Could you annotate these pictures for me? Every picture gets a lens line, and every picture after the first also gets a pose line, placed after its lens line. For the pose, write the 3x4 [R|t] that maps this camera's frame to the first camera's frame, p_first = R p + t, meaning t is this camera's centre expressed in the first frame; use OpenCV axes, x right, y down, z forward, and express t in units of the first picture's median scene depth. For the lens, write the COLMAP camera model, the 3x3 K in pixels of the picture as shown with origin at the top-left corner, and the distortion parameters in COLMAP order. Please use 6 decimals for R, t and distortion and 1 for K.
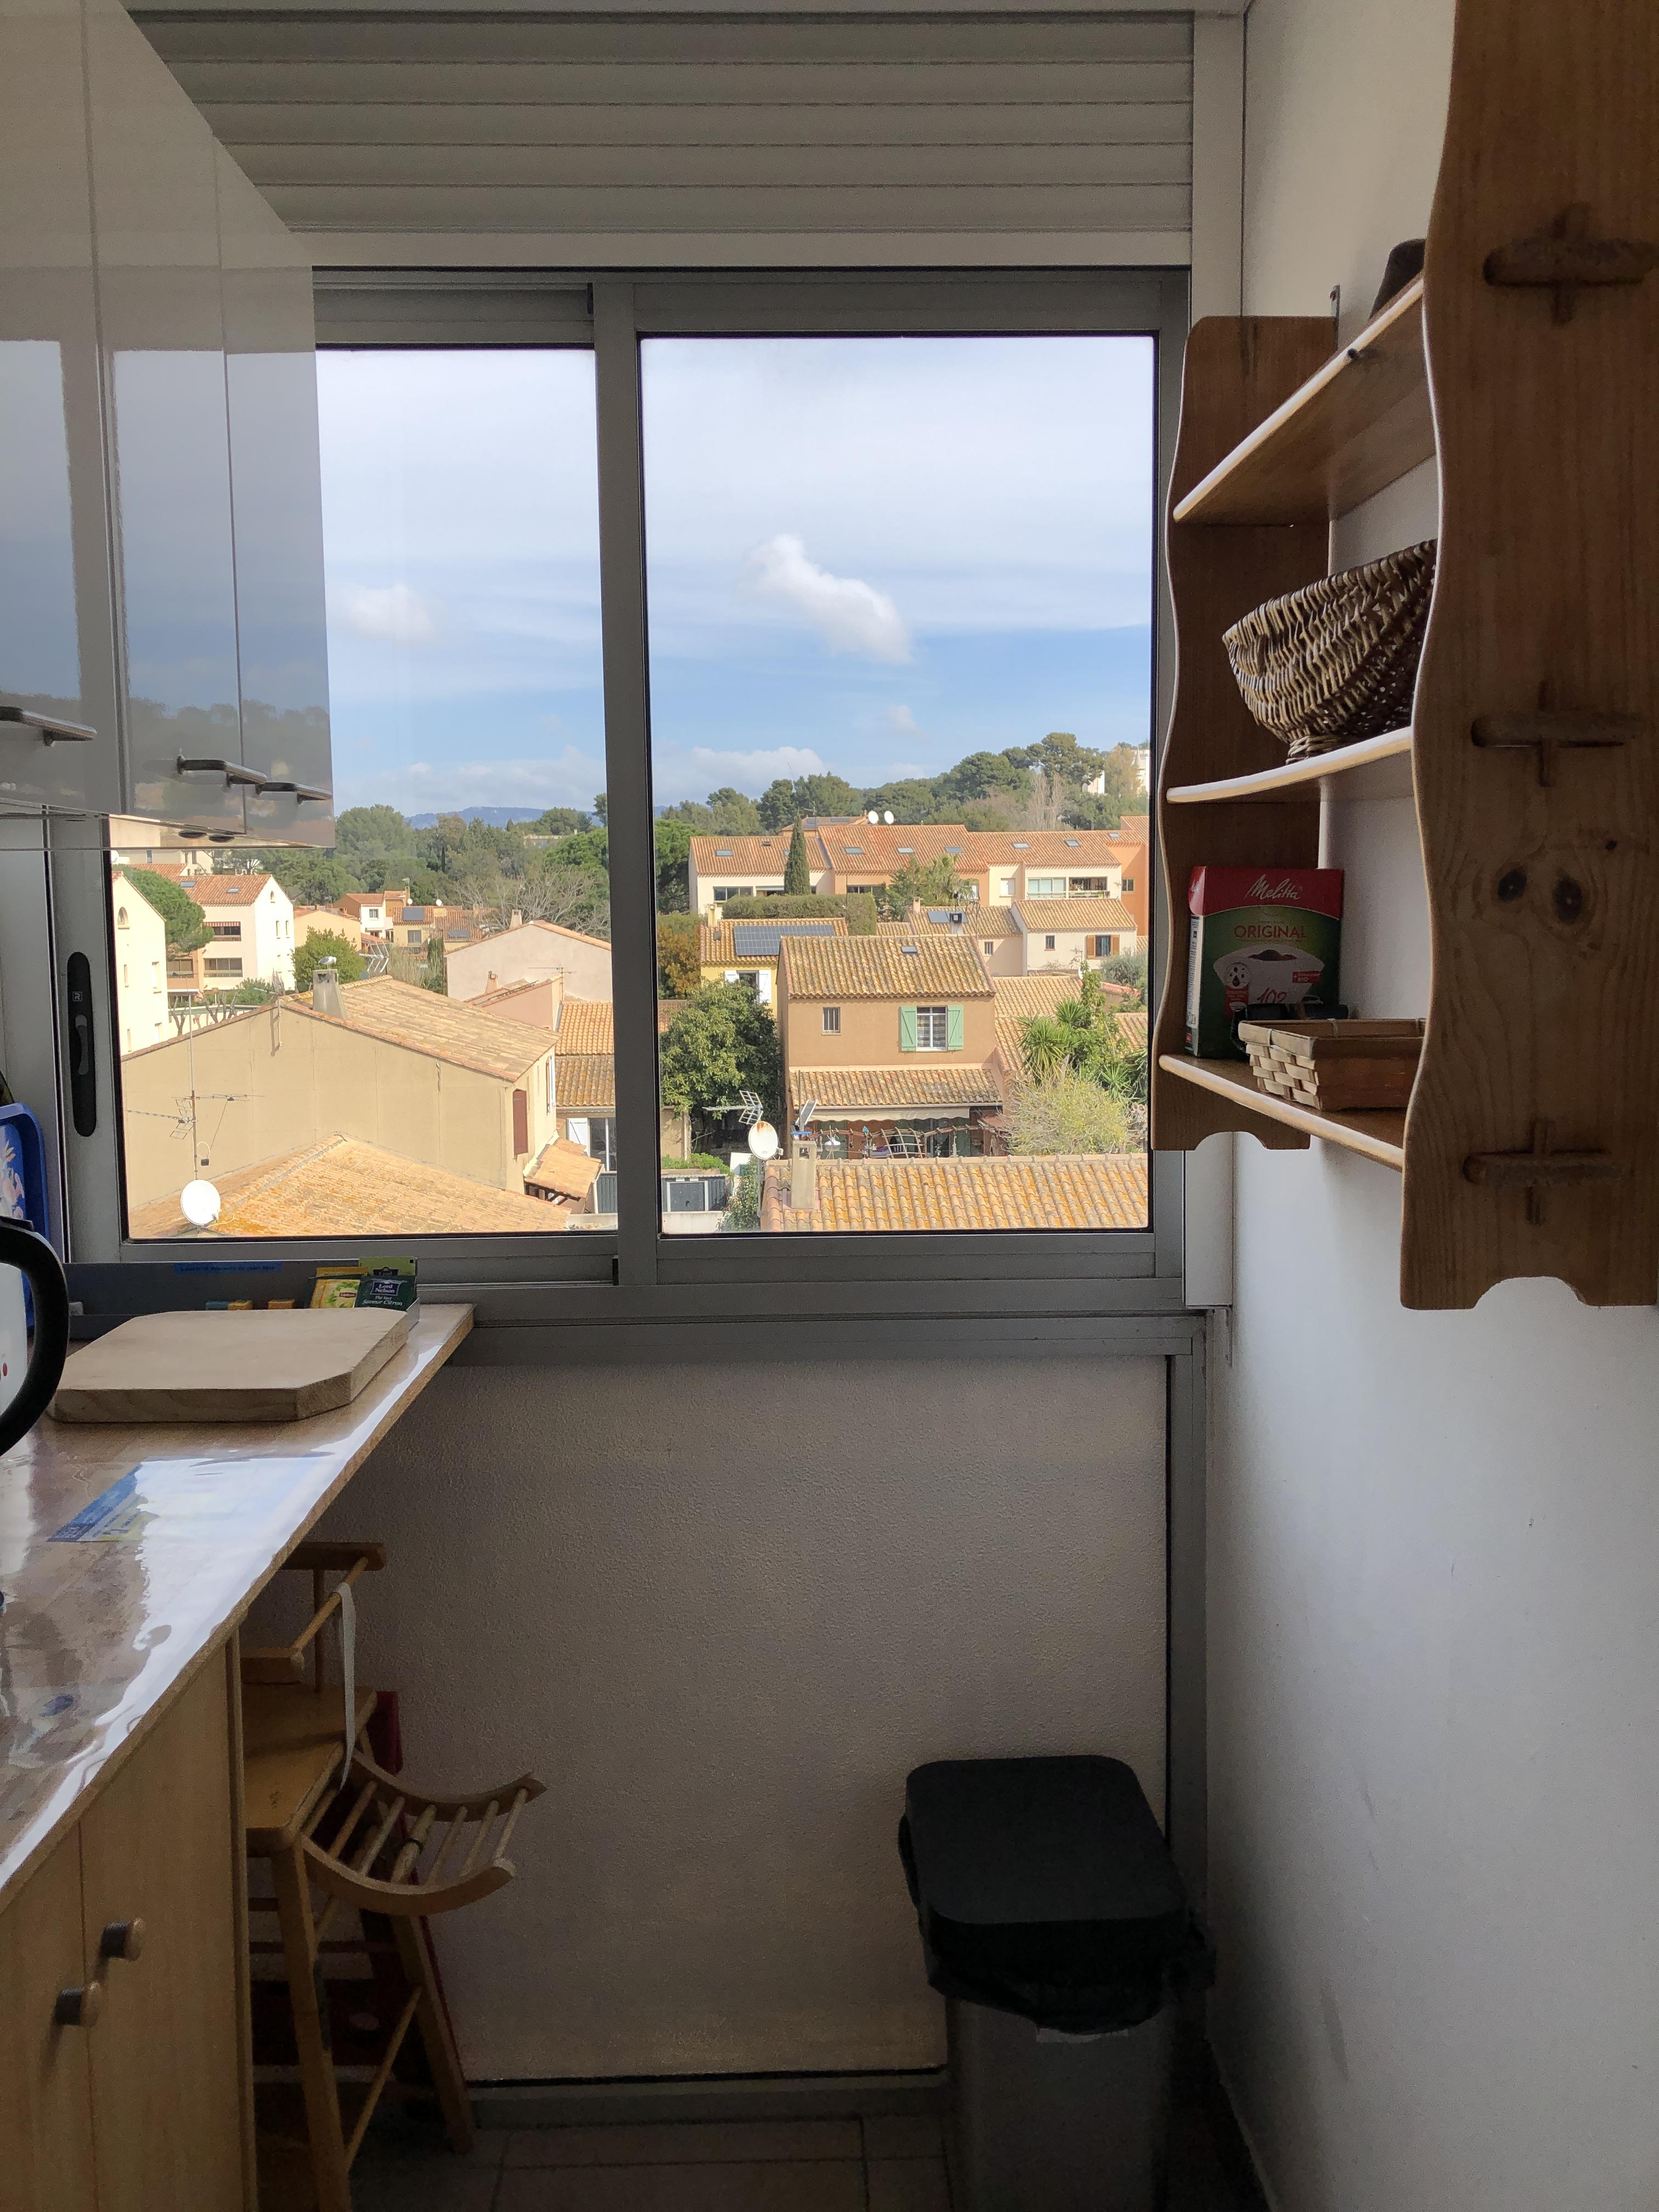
lens RADIAL K [[1816.8, 0, 848.5], [0, 1816.8, 1090.2], [0, 0, 1]] dist [0.038350, -0.054735]
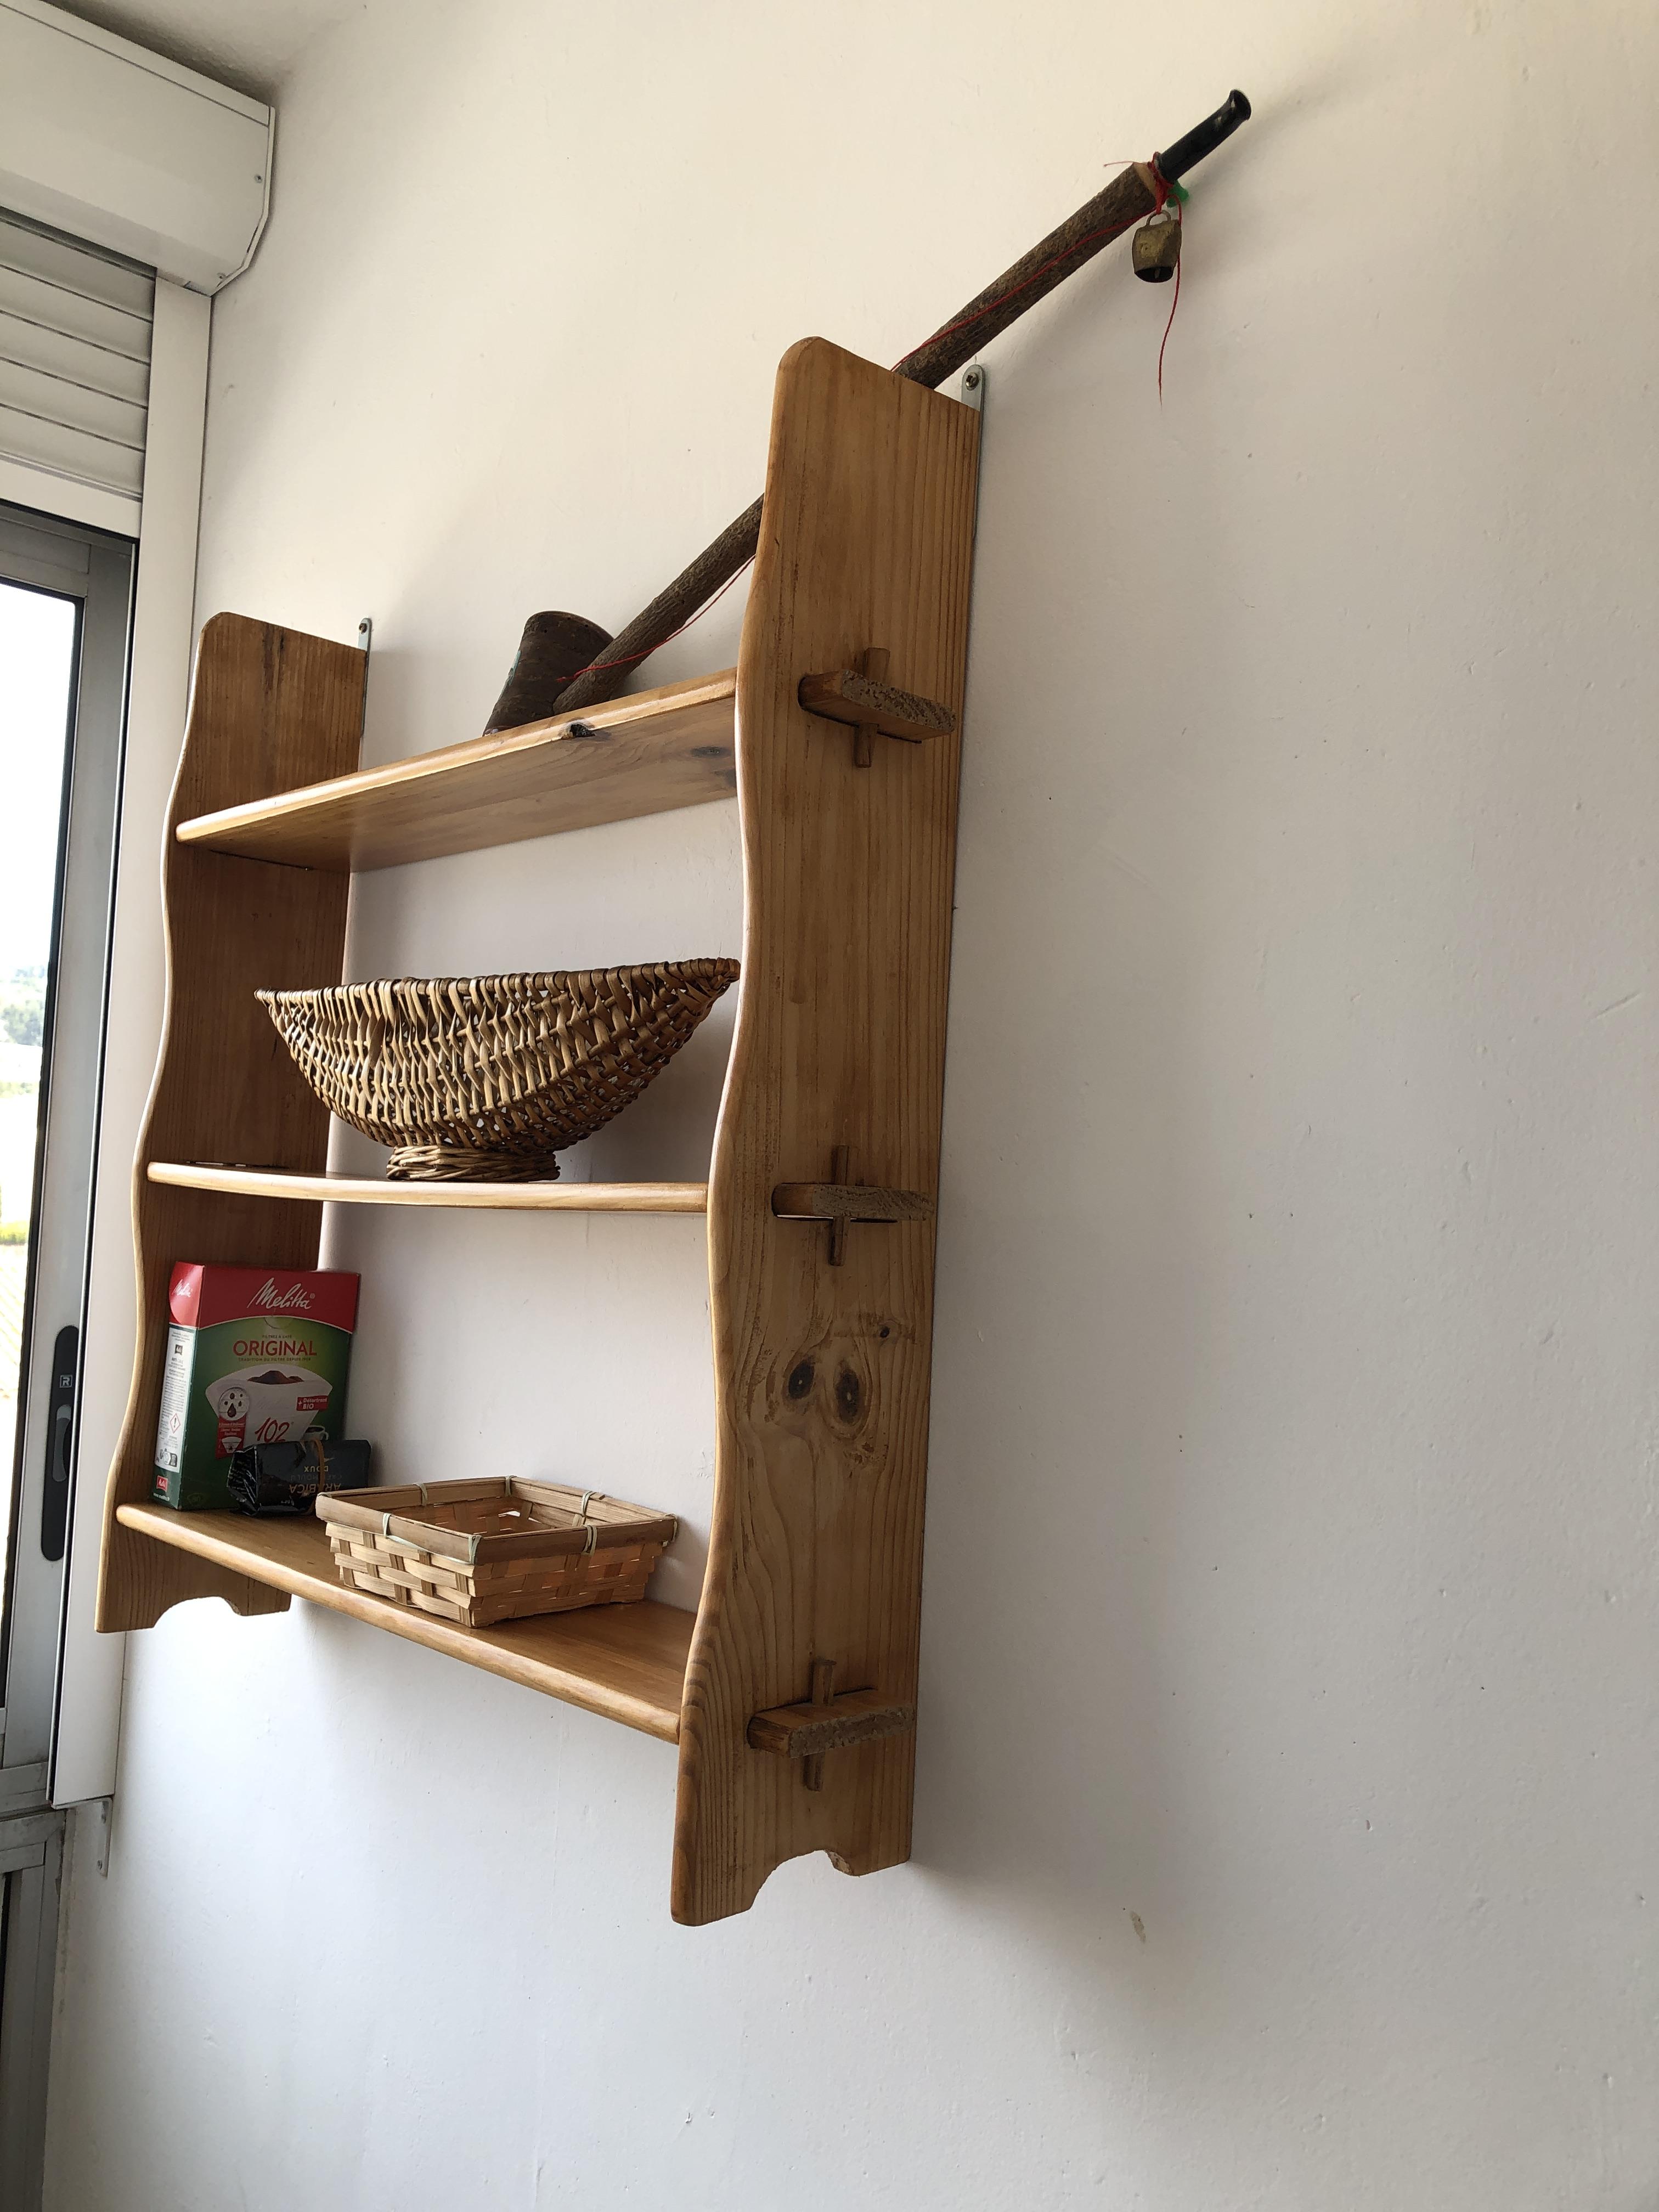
lens RADIAL K [[1816.8, 0, 824.5], [0, 1816.8, 1087.3], [0, 0, 1]] dist [0.038350, -0.054735]
pose [[0.756879, 0.091485, 0.647120, -0.184631], [0.012106, 0.988022, -0.153839, -0.113350], [-0.653443, 0.124271, 0.746705, 0.332944]]
